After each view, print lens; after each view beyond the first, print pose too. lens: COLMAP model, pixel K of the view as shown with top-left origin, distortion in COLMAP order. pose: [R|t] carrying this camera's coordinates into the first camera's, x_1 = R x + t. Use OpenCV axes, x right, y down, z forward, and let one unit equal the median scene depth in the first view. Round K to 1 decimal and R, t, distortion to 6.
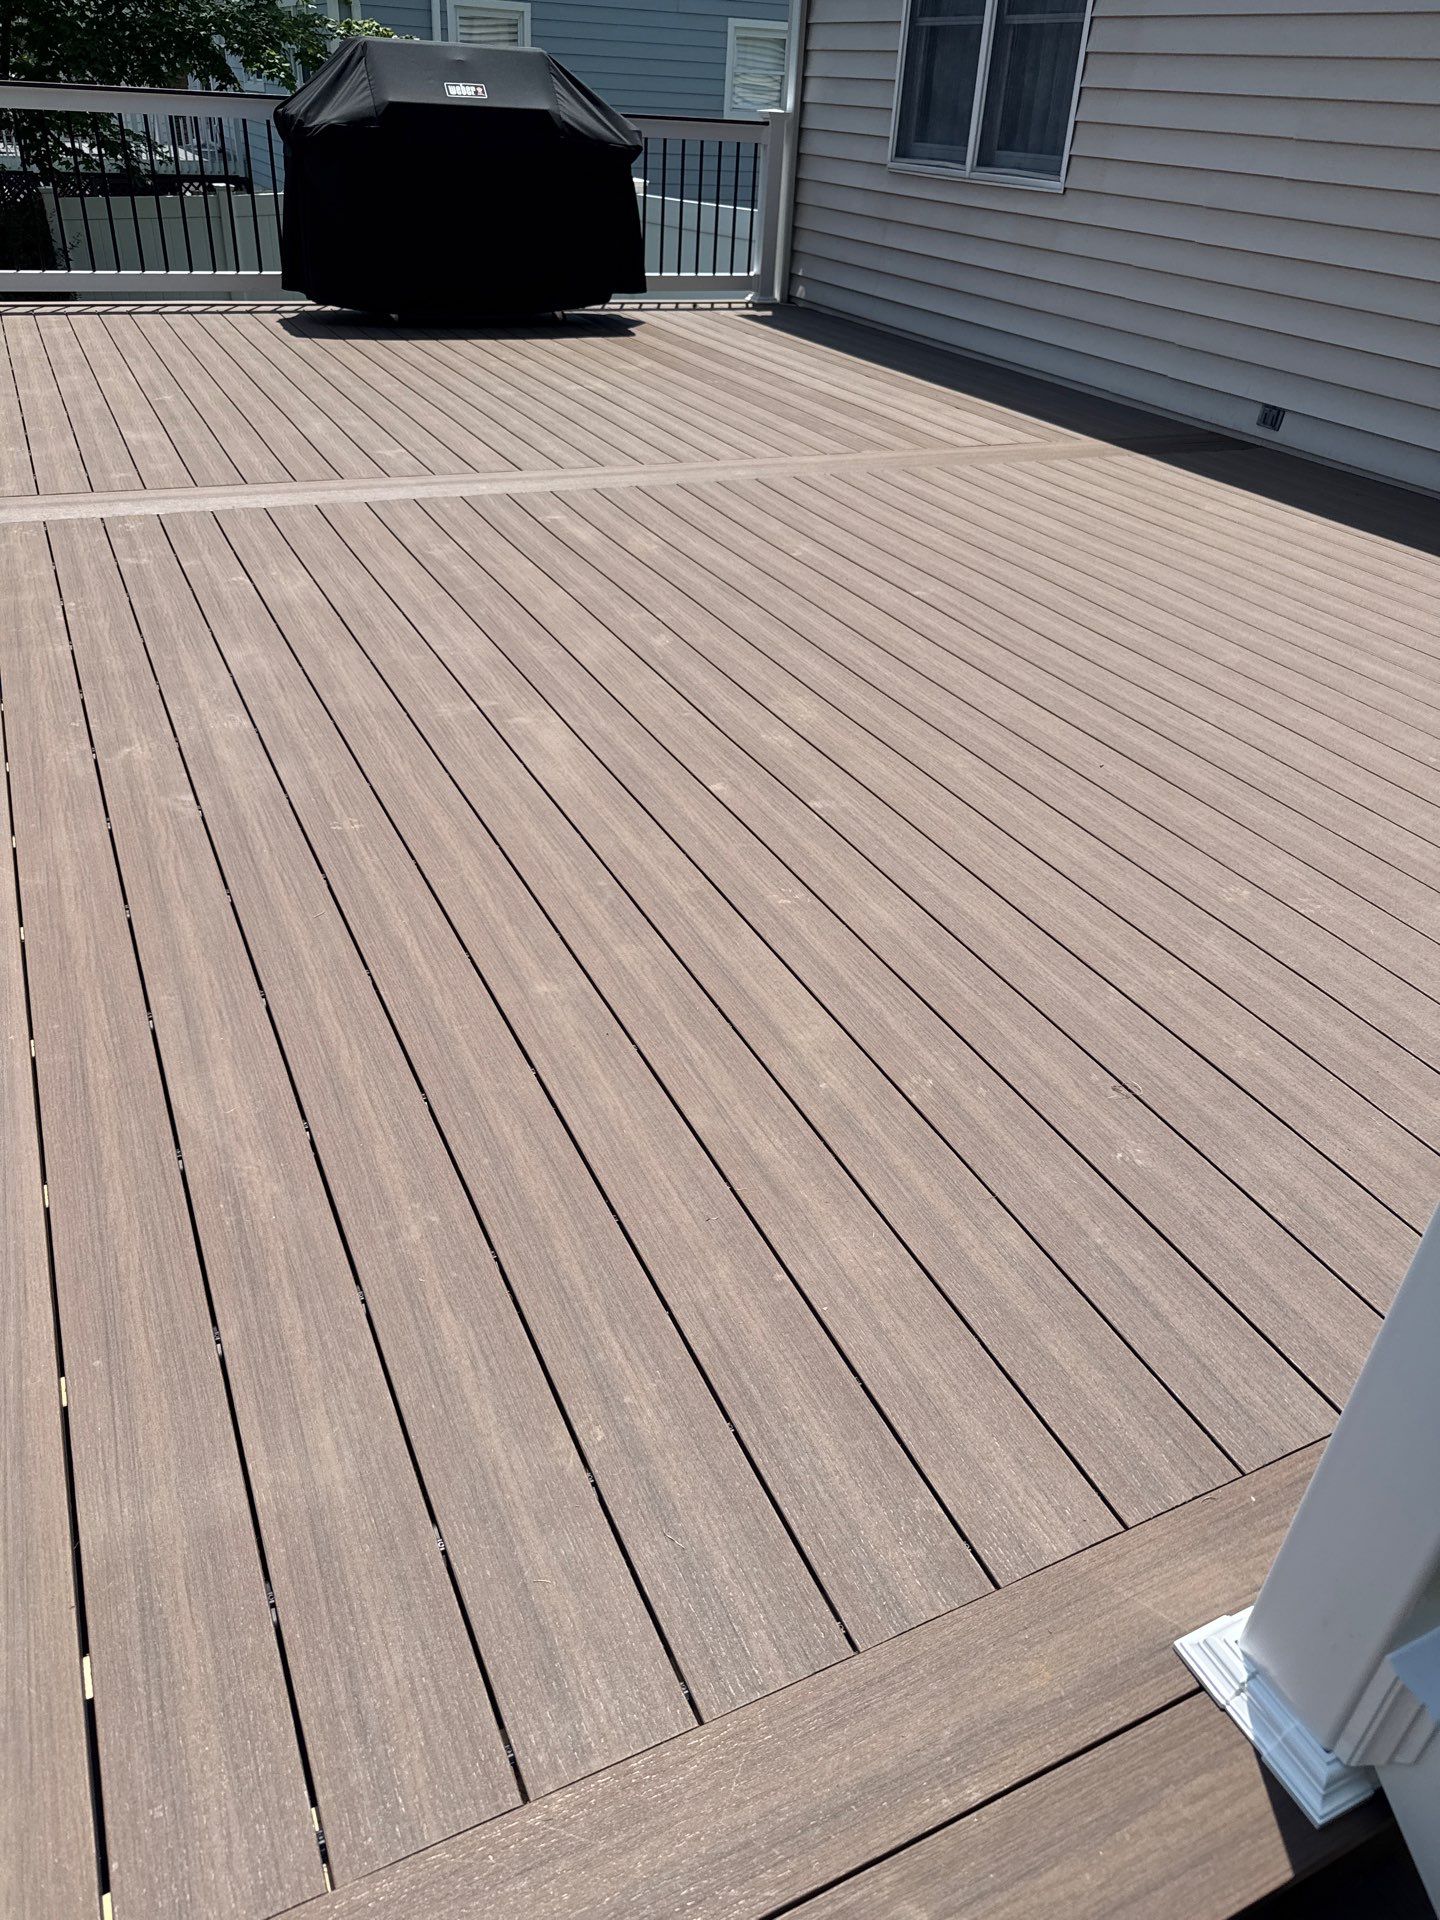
lens RADIAL K [[1371.6, 0, 720.0], [0, 1371.6, 960.0], [0, 0, 1]] dist [0.000748, -0.001229]
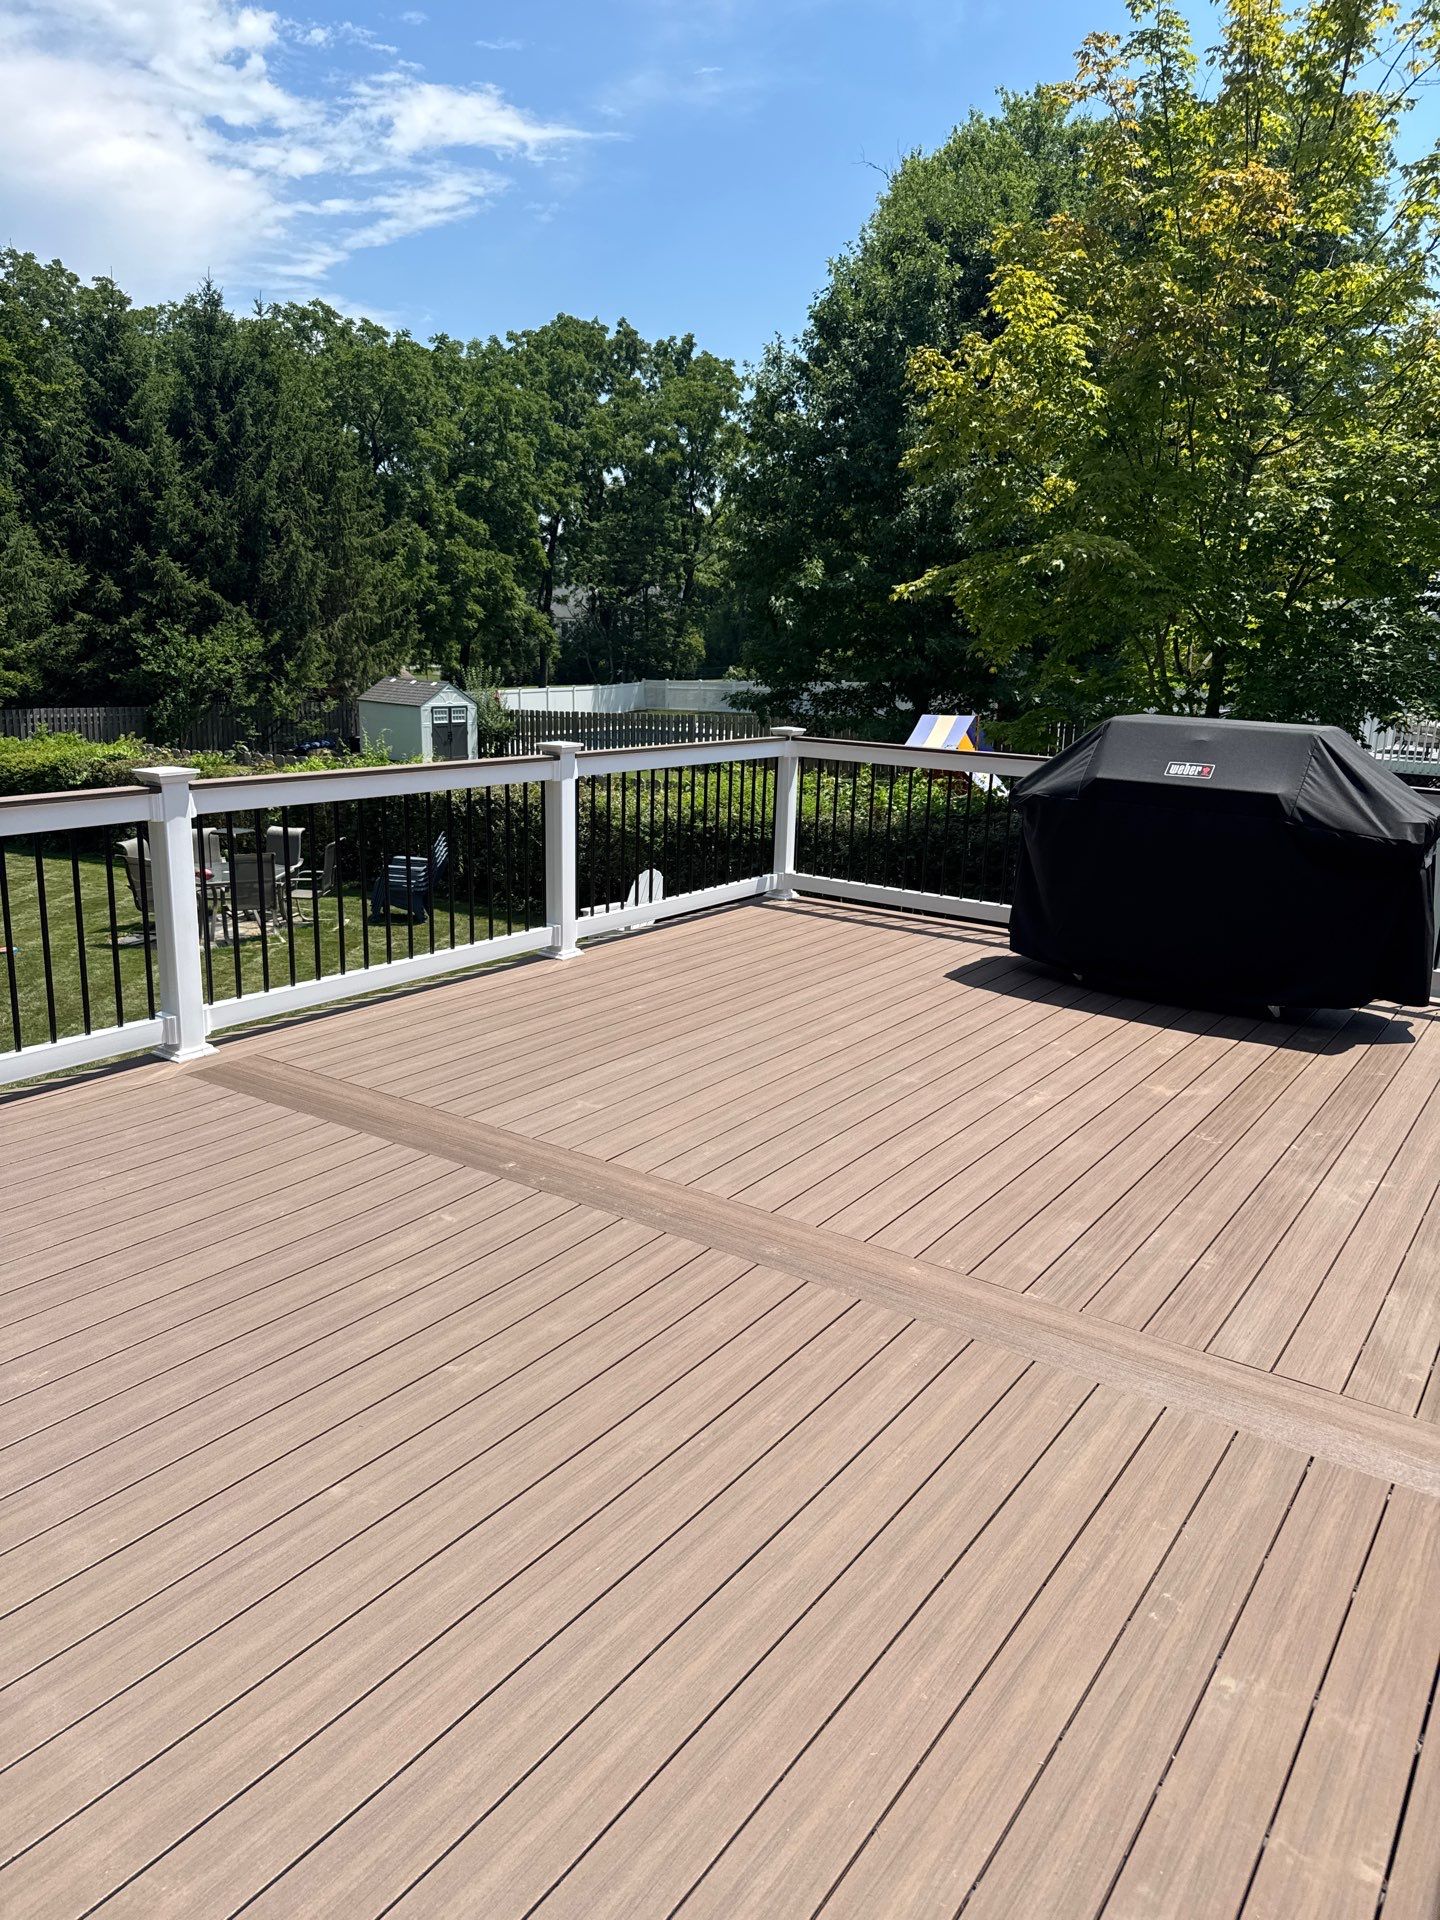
lens RADIAL K [[1358.7, 0, 723.0], [0, 1358.7, 926.2], [0, 0, 1]] dist [0.032081, -0.058752]
pose [[0.491510, 0.155551, -0.856867, 0.413641], [-0.473011, 0.873819, -0.112697, -0.279047], [0.731217, 0.460699, 0.503068, 0.348980]]
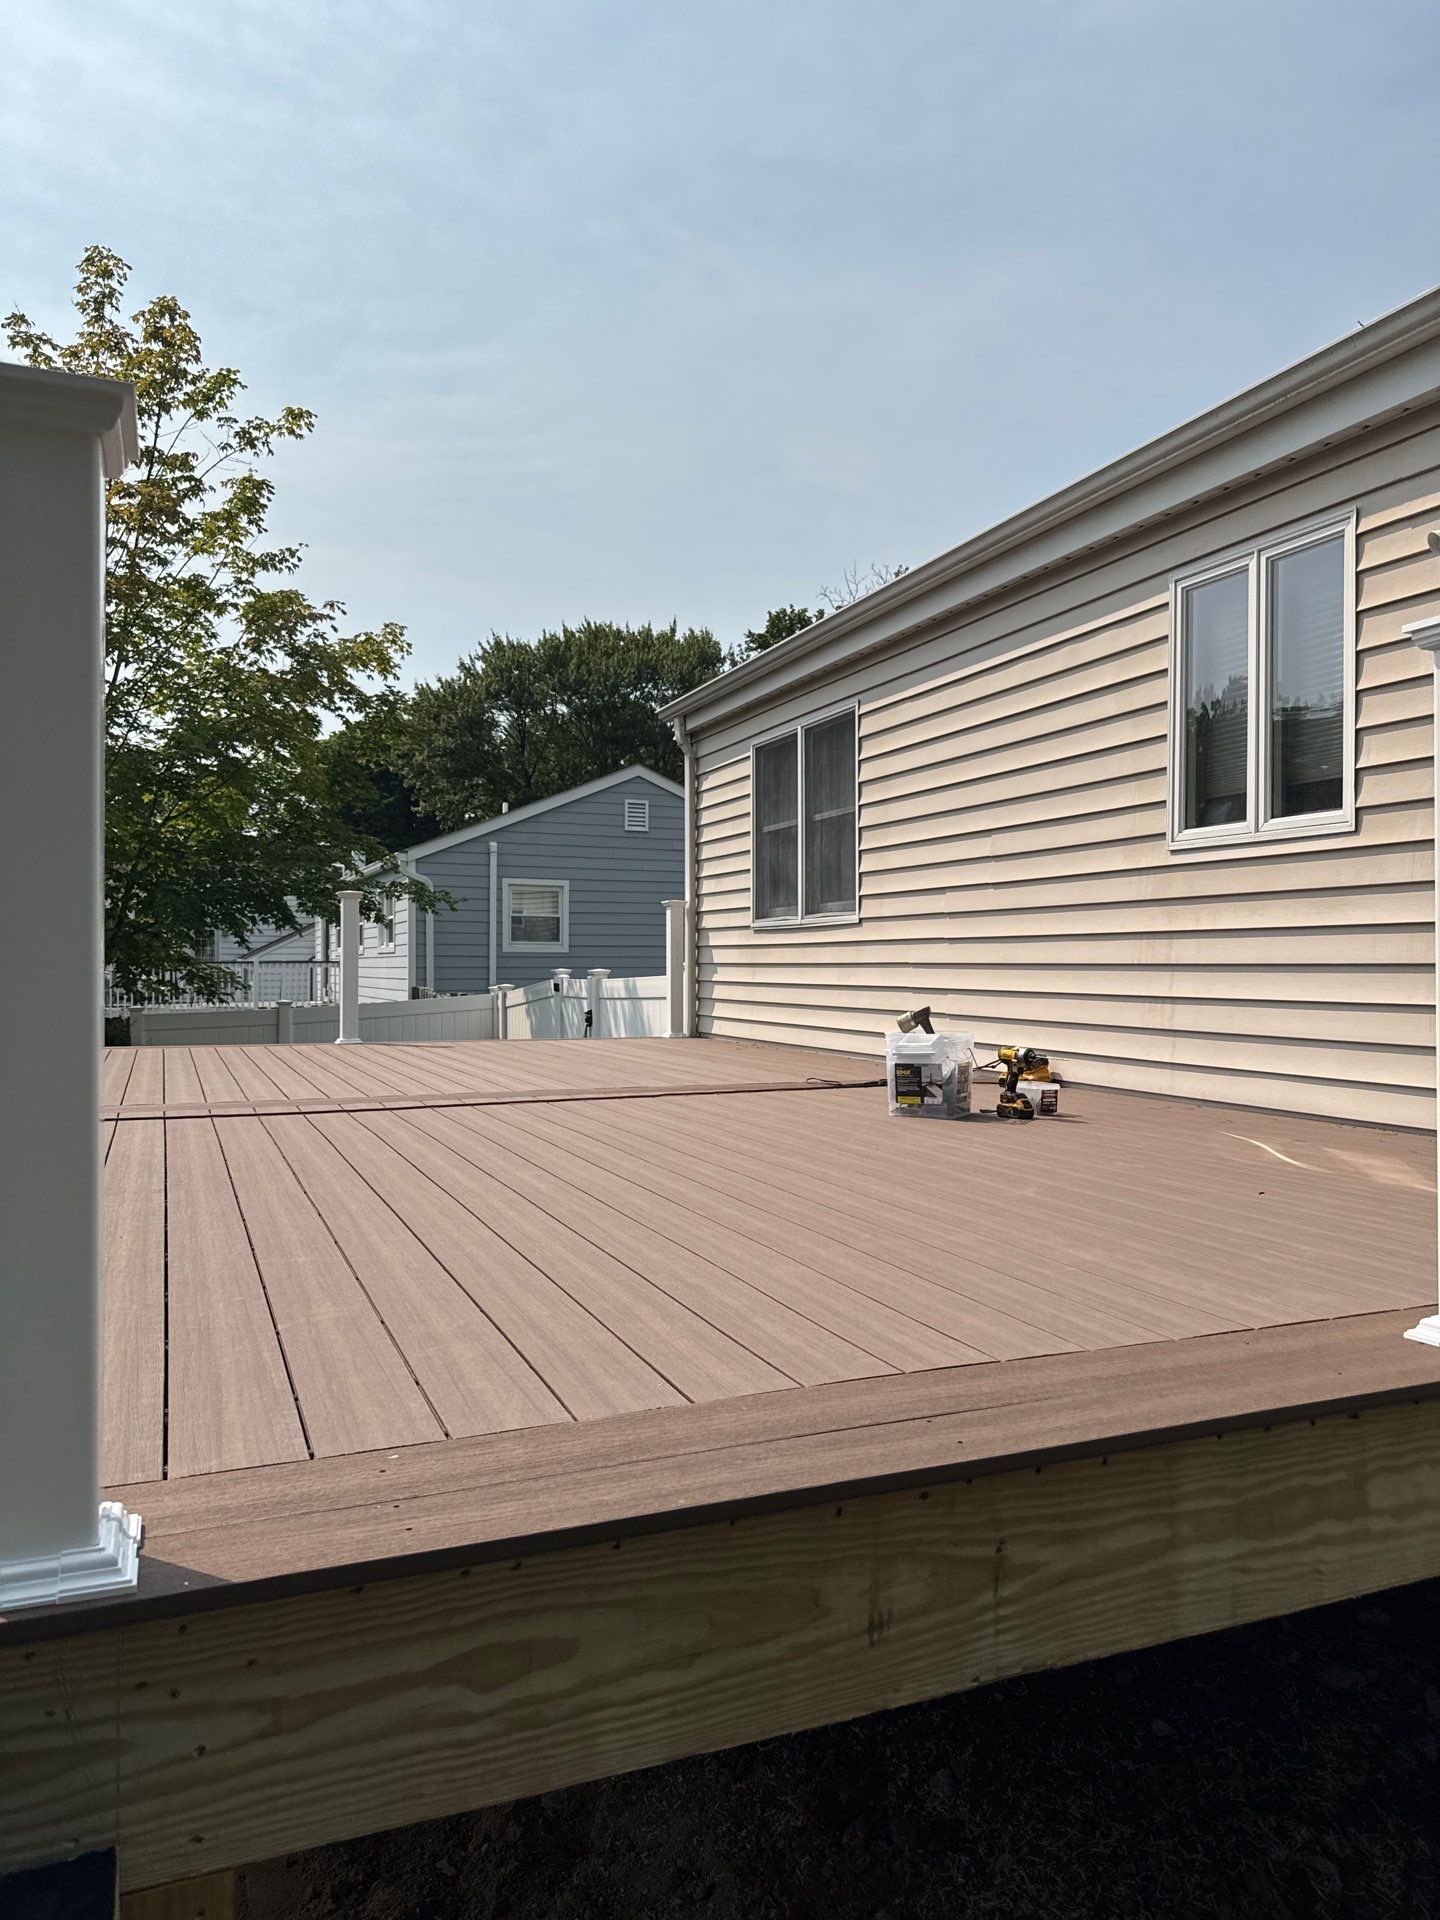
lens RADIAL K [[1347.0, 0, 724.7], [0, 1347.0, 984.8], [0, 0, 1]] dist [0.034549, -0.042068]
pose [[0.997276, -0.042209, -0.060490, 0.180312], [0.003756, 0.848077, -0.529860, 0.125806], [0.073665, 0.528190, 0.845925, -0.015521]]
